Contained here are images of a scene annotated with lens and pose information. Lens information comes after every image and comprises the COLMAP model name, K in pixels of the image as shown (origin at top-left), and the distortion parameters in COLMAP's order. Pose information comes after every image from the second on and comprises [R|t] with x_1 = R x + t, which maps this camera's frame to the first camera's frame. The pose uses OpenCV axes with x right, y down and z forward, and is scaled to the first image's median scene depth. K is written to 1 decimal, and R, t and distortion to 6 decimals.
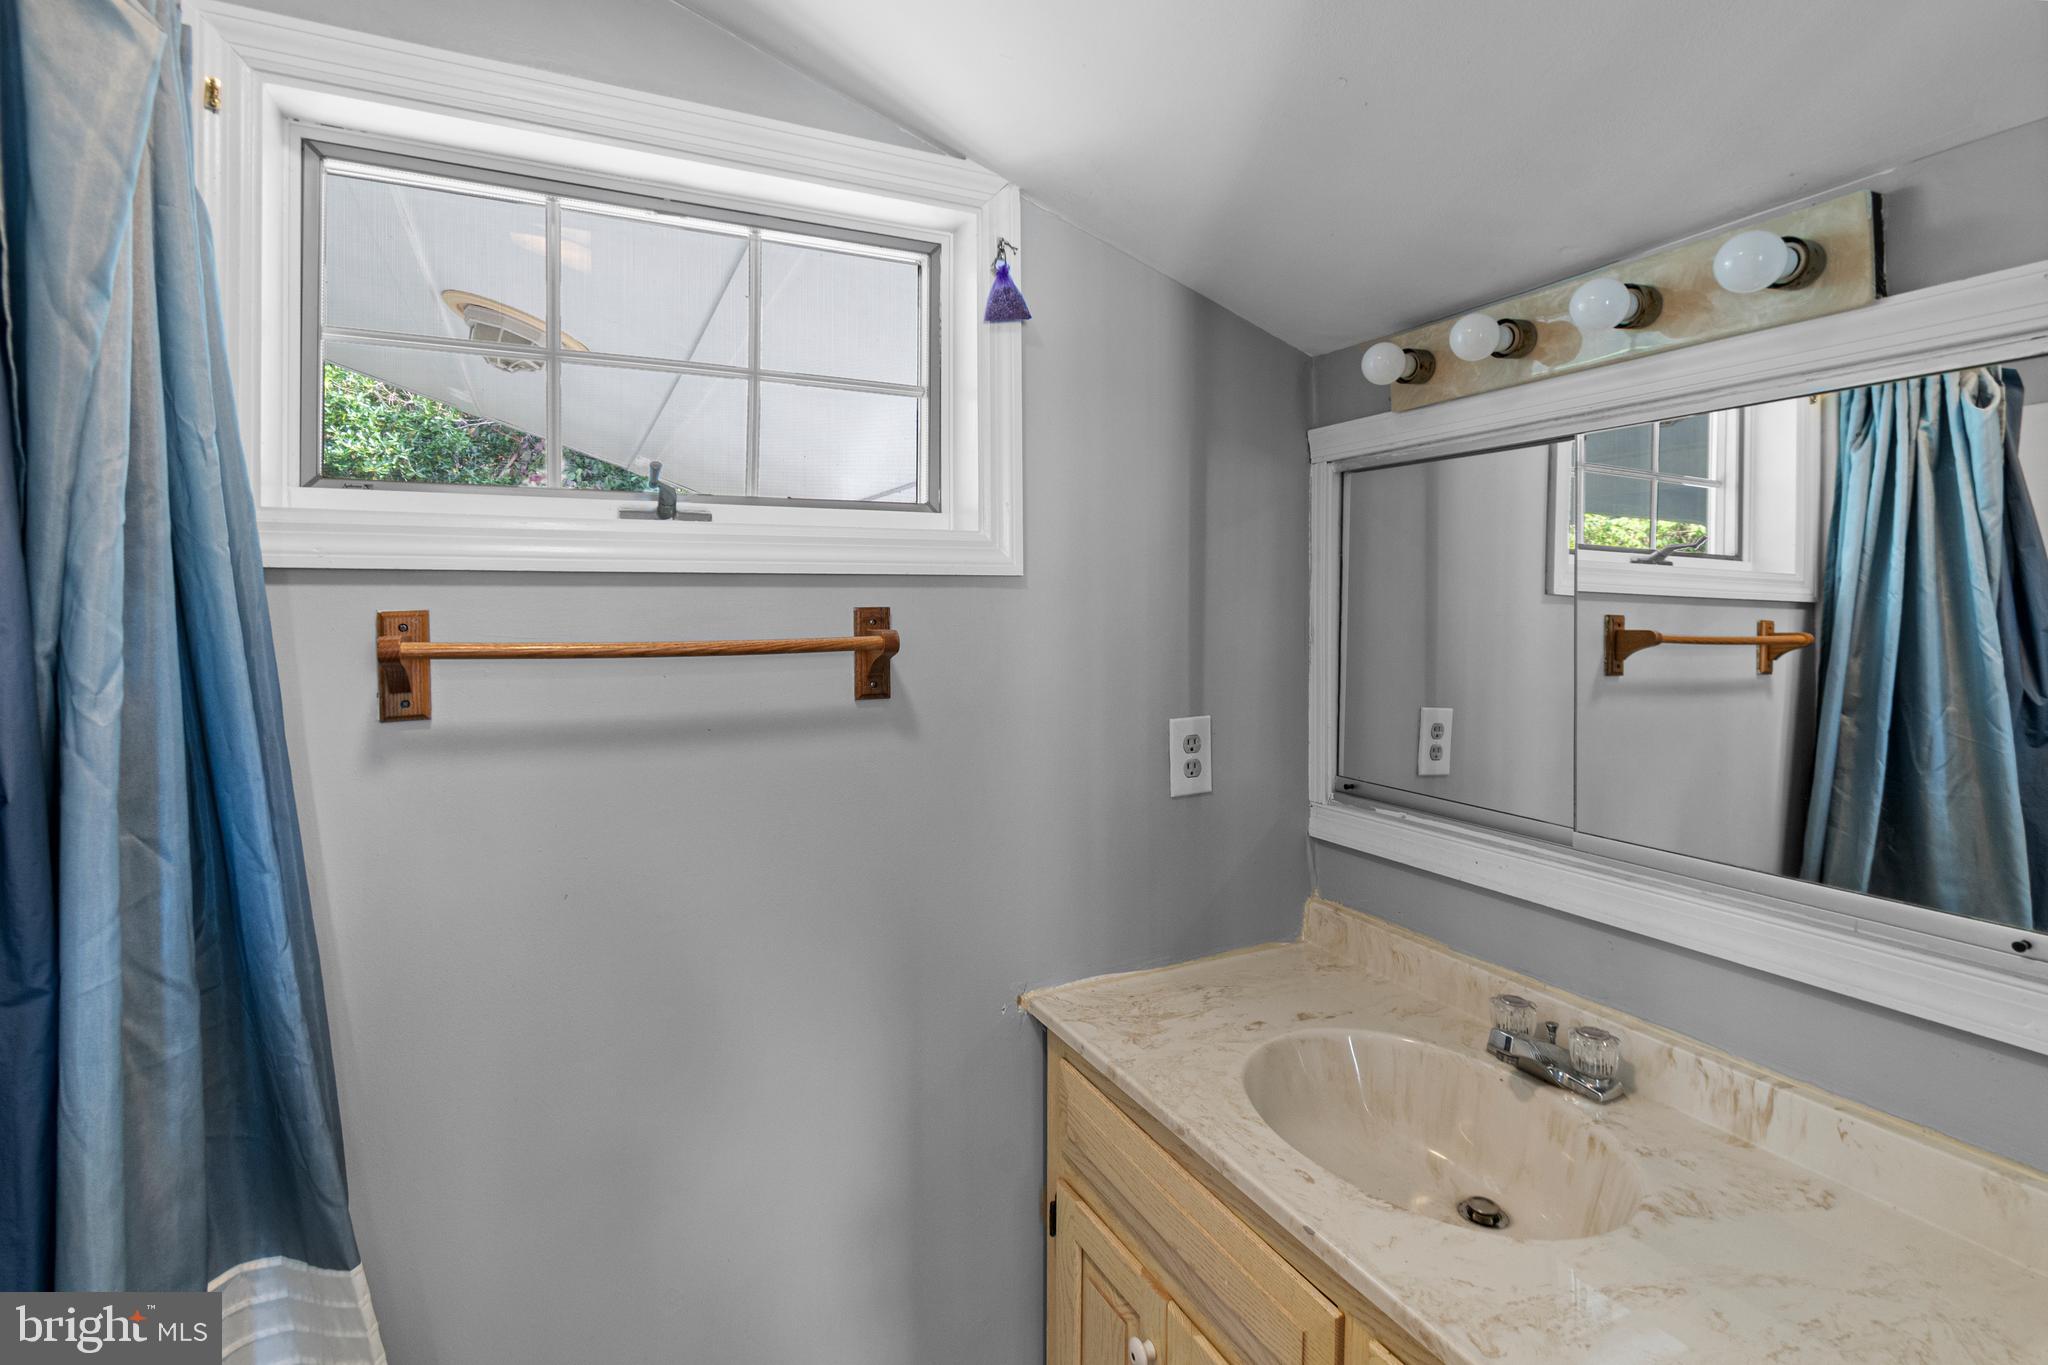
lens RADIAL K [[868.6, 0, 936.2], [0, 868.6, 605.3], [0, 0, 1]] dist [0.000277, -0.000355]
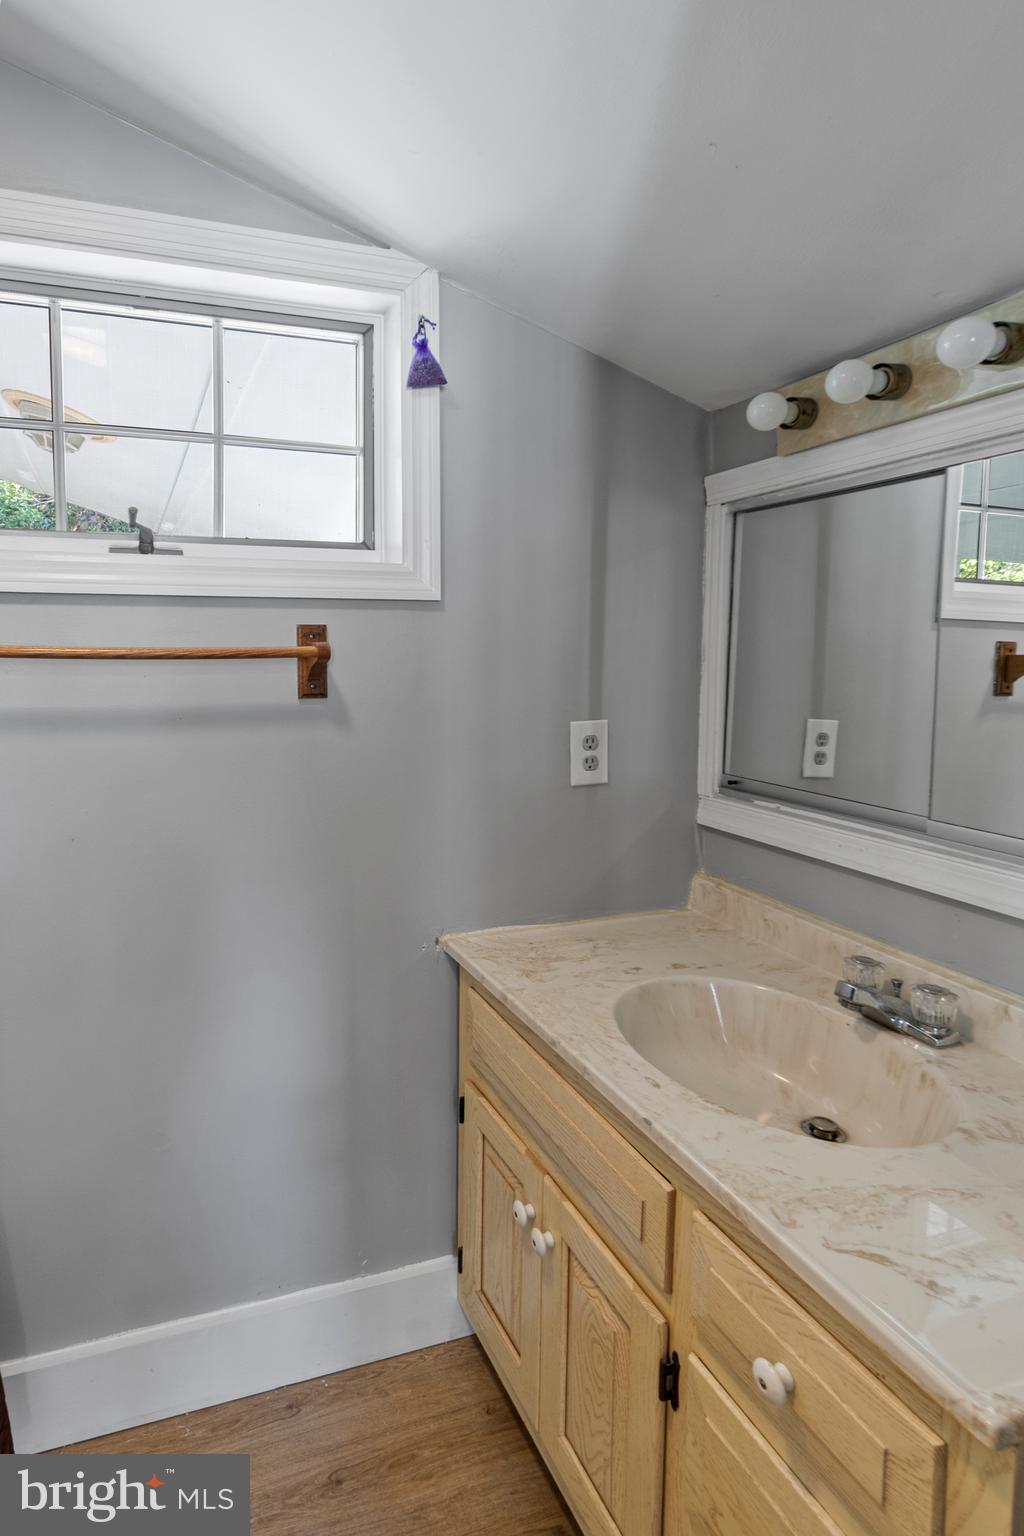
lens RADIAL K [[720.3, 0, 512.0], [0, 720.3, 768.0], [0, 0, 1]] dist [0.001282, -0.000076]
pose [[0.992856, 0.001861, -0.119308, 0.317091], [0.005250, 0.998229, 0.059259, 0.139550], [0.119207, -0.059462, 0.991087, -0.003730]]
